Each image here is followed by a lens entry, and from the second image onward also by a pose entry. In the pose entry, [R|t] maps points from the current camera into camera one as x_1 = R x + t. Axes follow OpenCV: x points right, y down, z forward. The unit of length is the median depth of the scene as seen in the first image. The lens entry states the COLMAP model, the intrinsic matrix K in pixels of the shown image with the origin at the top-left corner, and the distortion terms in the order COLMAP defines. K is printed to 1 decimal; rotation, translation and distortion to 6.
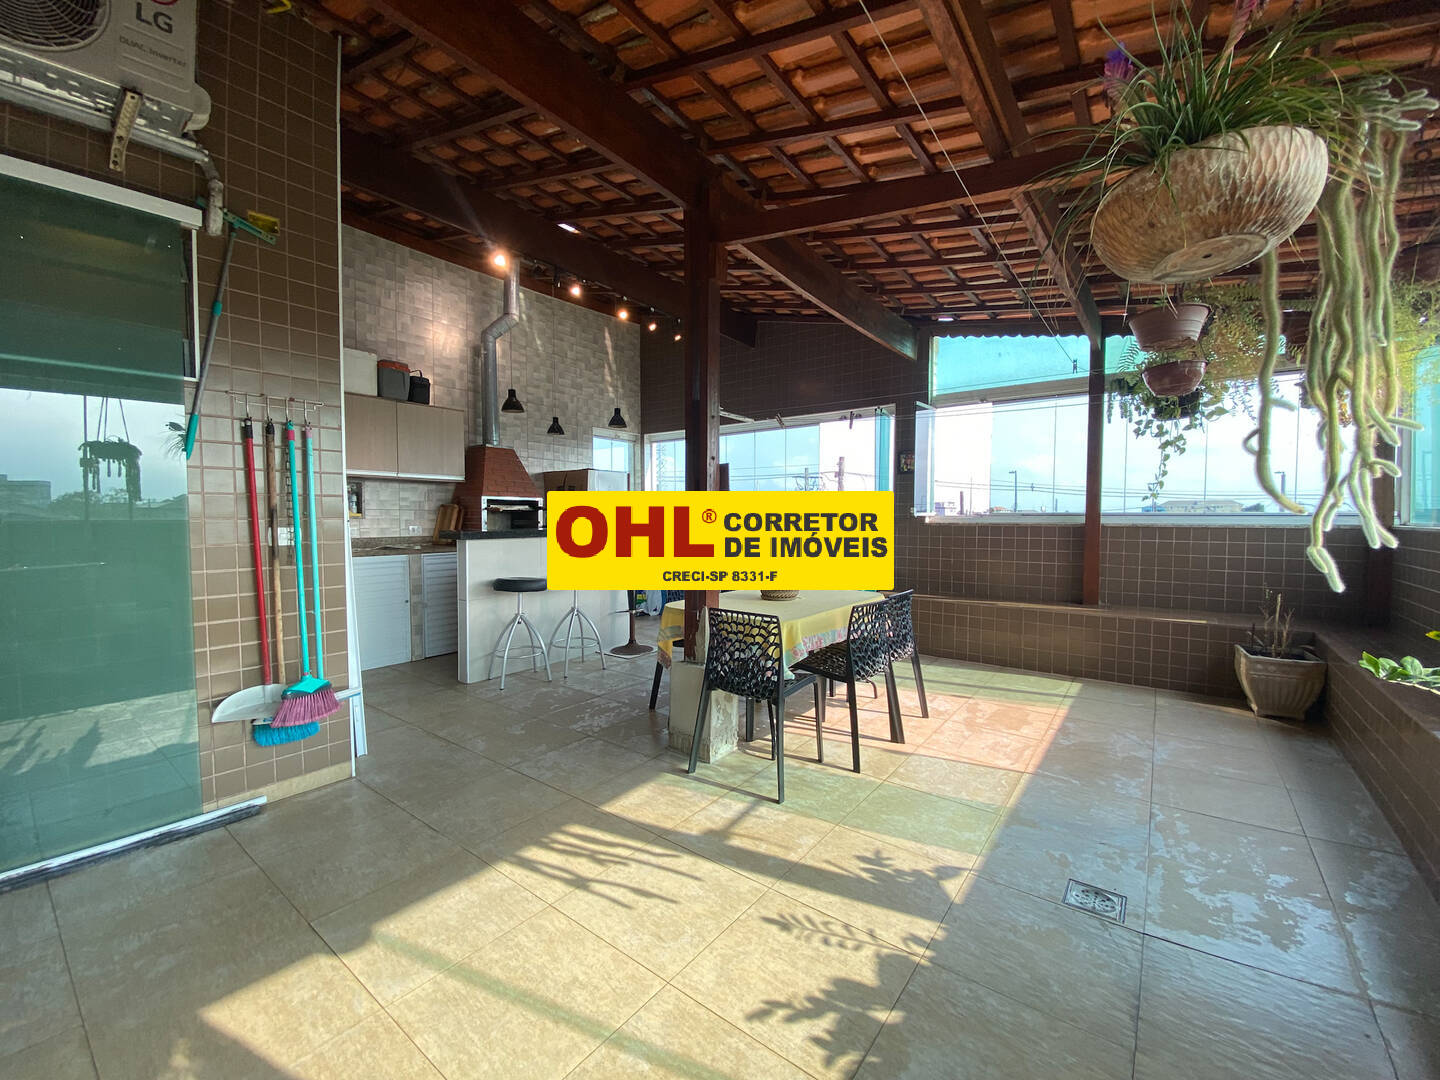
lens RADIAL K [[594.9, 0, 717.5], [0, 594.9, 538.3], [0, 0, 1]] dist [-0.012862, -0.000504]
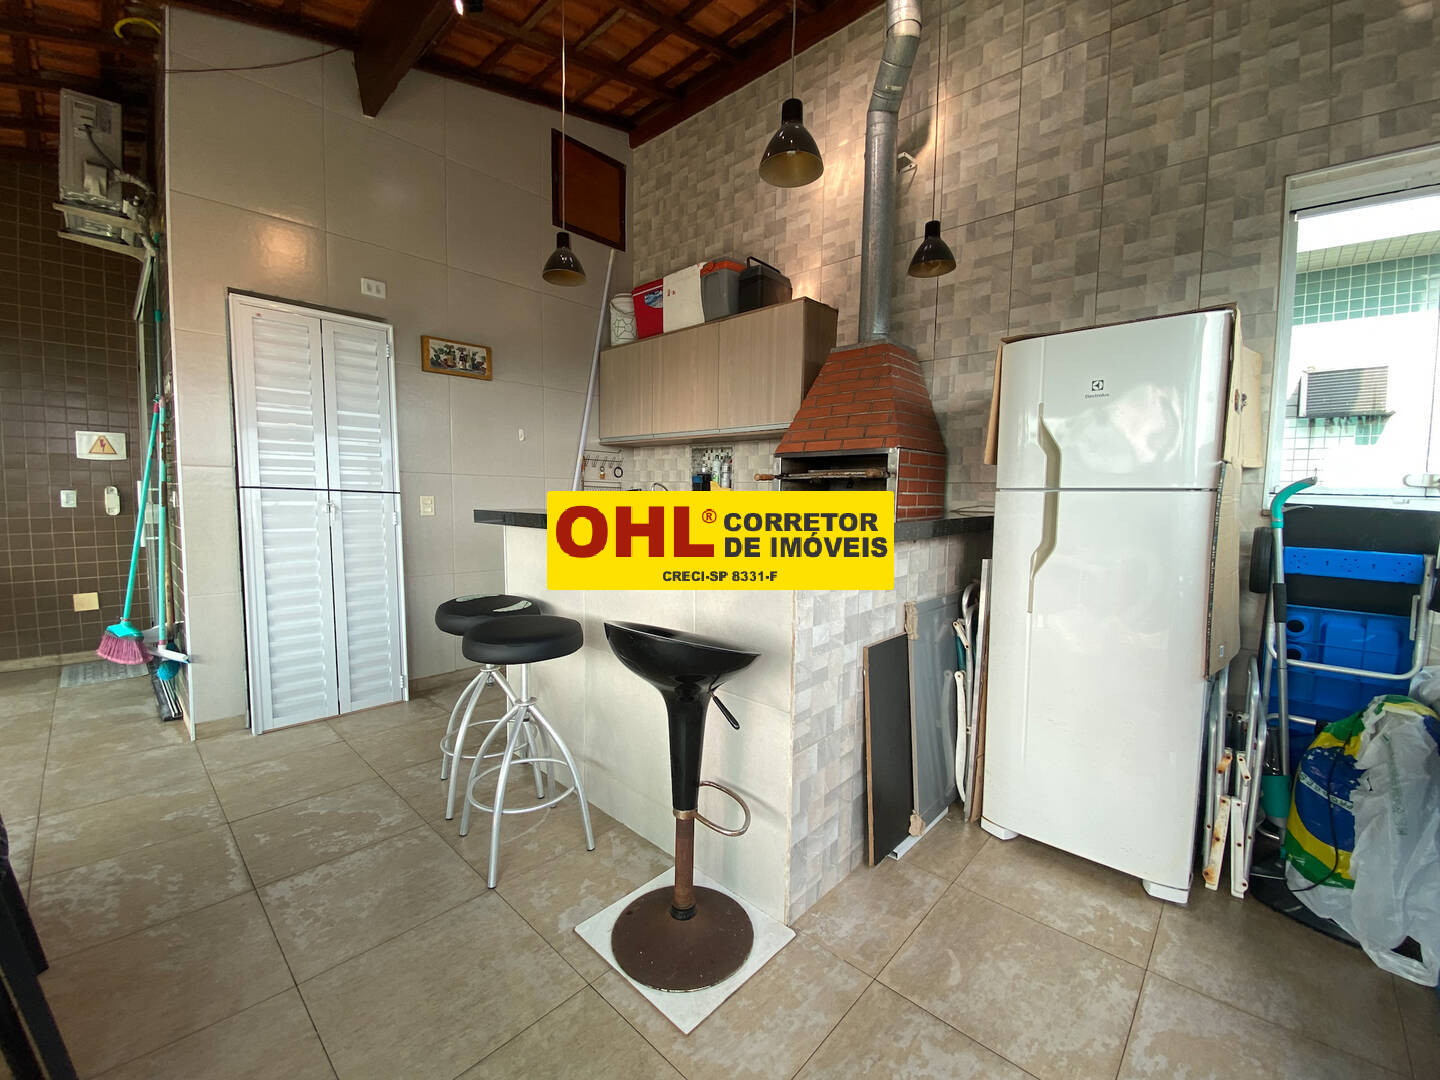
lens RADIAL K [[594.9, 0, 717.0], [0, 594.9, 540.1], [0, 0, 1]] dist [-0.012862, -0.000504]
pose [[-0.116509, 0.078120, -0.990113, 0.148741], [-0.051865, 0.995063, 0.084613, -0.043519], [0.991835, 0.061210, -0.111882, 1.133172]]
